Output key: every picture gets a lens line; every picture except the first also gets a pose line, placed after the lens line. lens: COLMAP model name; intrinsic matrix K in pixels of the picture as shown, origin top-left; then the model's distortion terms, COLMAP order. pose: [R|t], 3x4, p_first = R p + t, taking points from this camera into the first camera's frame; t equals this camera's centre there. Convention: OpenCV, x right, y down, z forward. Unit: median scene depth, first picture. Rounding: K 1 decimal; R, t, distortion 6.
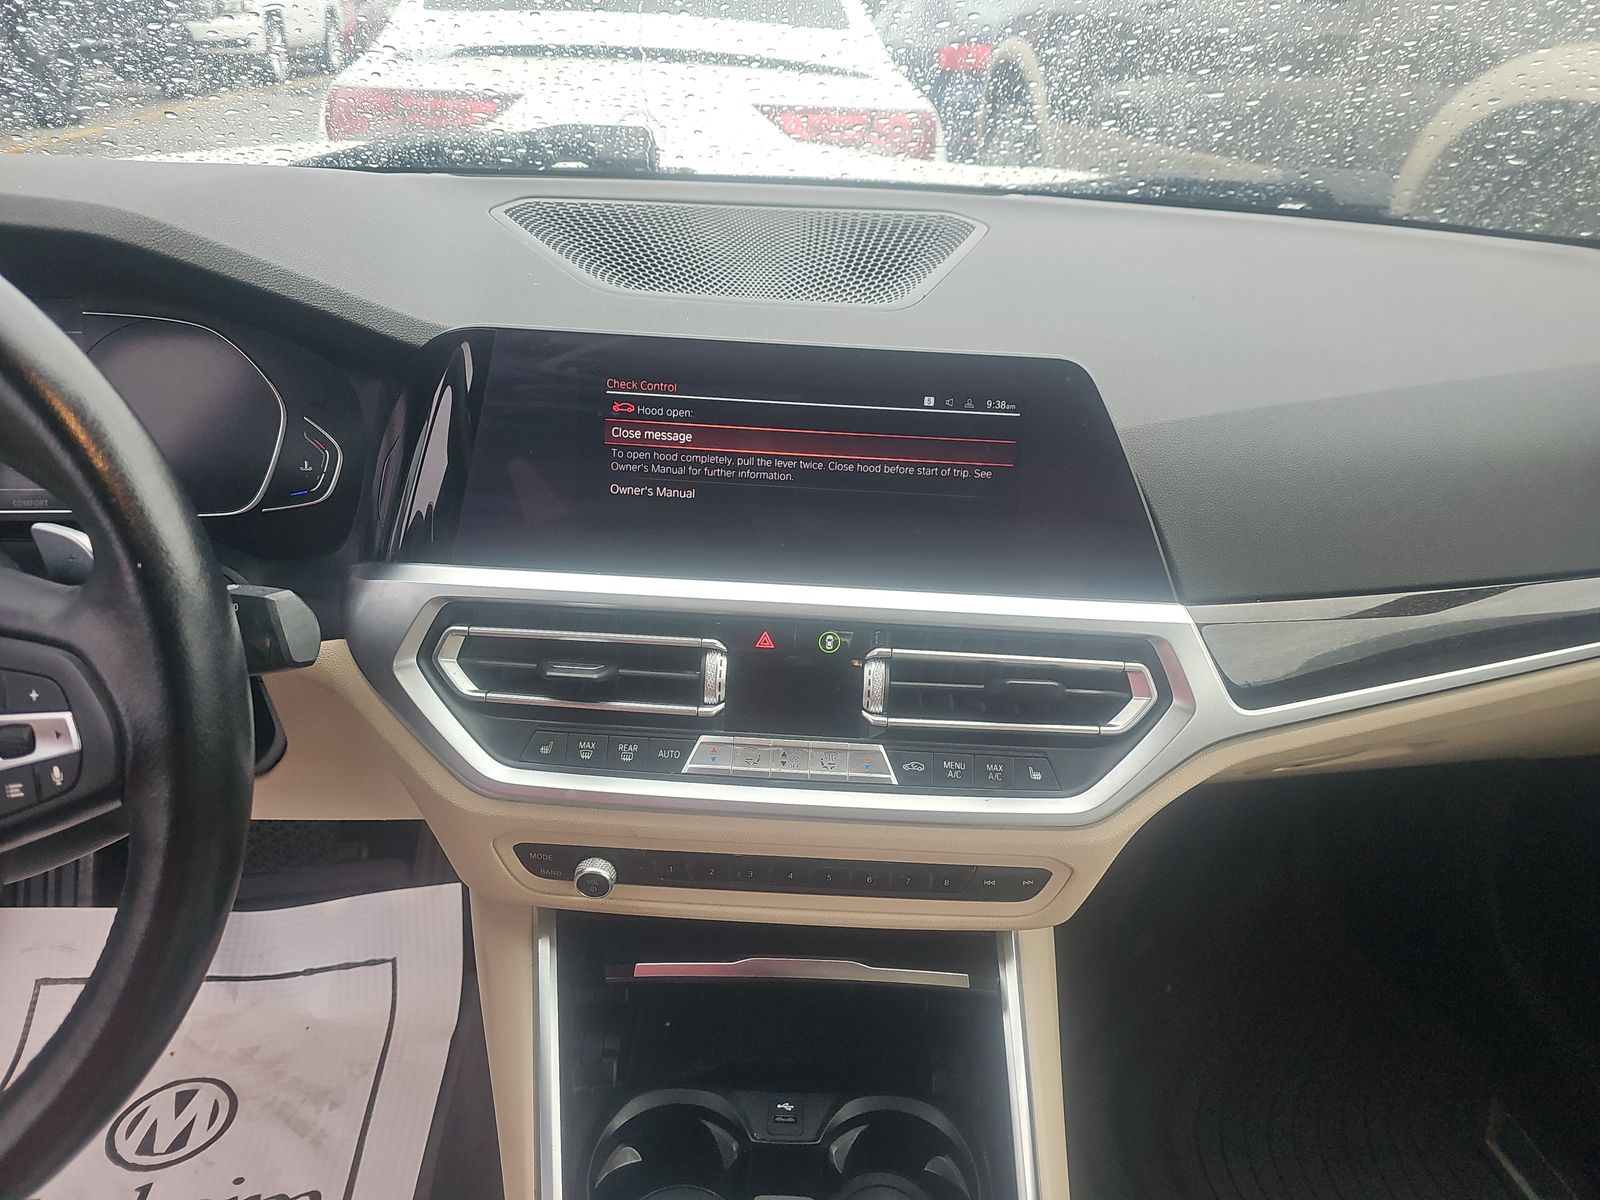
lens RADIAL K [[1051.7, 0, 796.2], [0, 1051.7, 598.0], [0, 0, 1]] dist [0.070740, -0.072478]
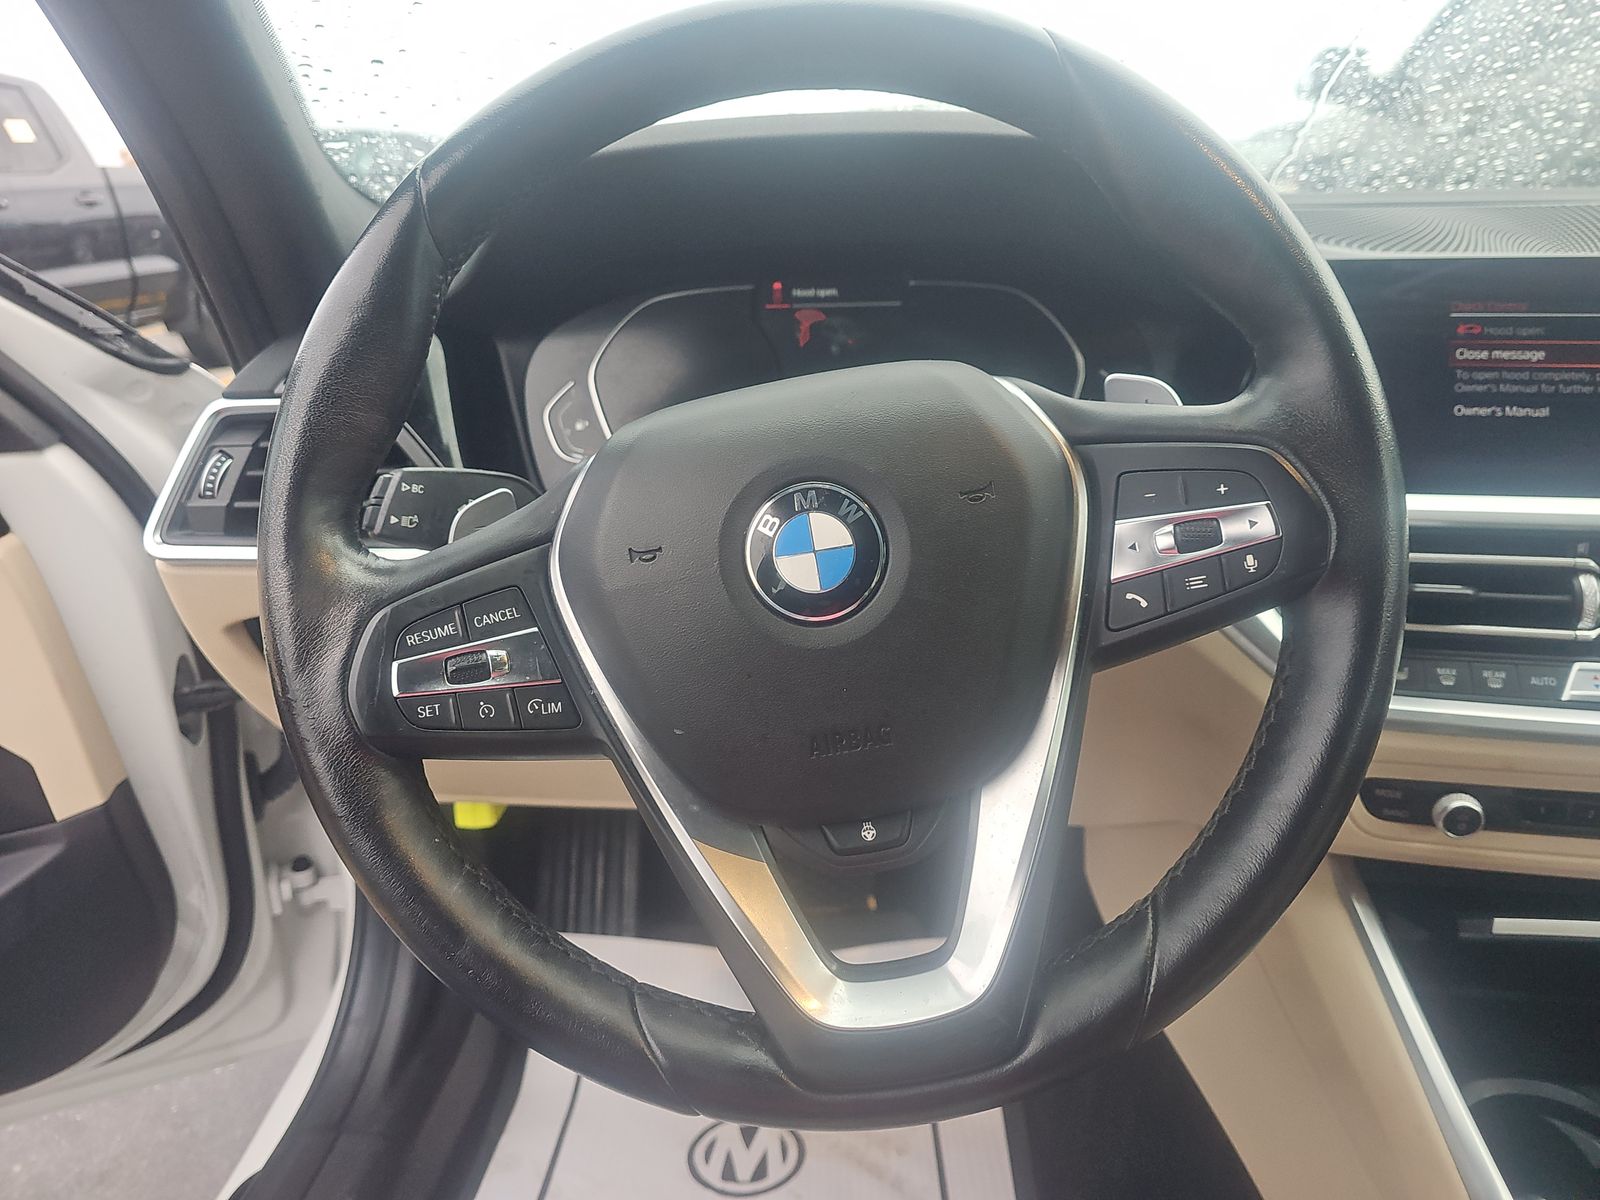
lens RADIAL K [[1051.7, 0, 796.2], [0, 1051.7, 598.0], [0, 0, 1]] dist [0.070740, -0.072478]
pose [[0.984633, -0.010922, -0.174294, -0.609088], [-0.017360, 0.986977, -0.159919, 0.239547], [0.173771, 0.160487, 0.971621, -0.047911]]
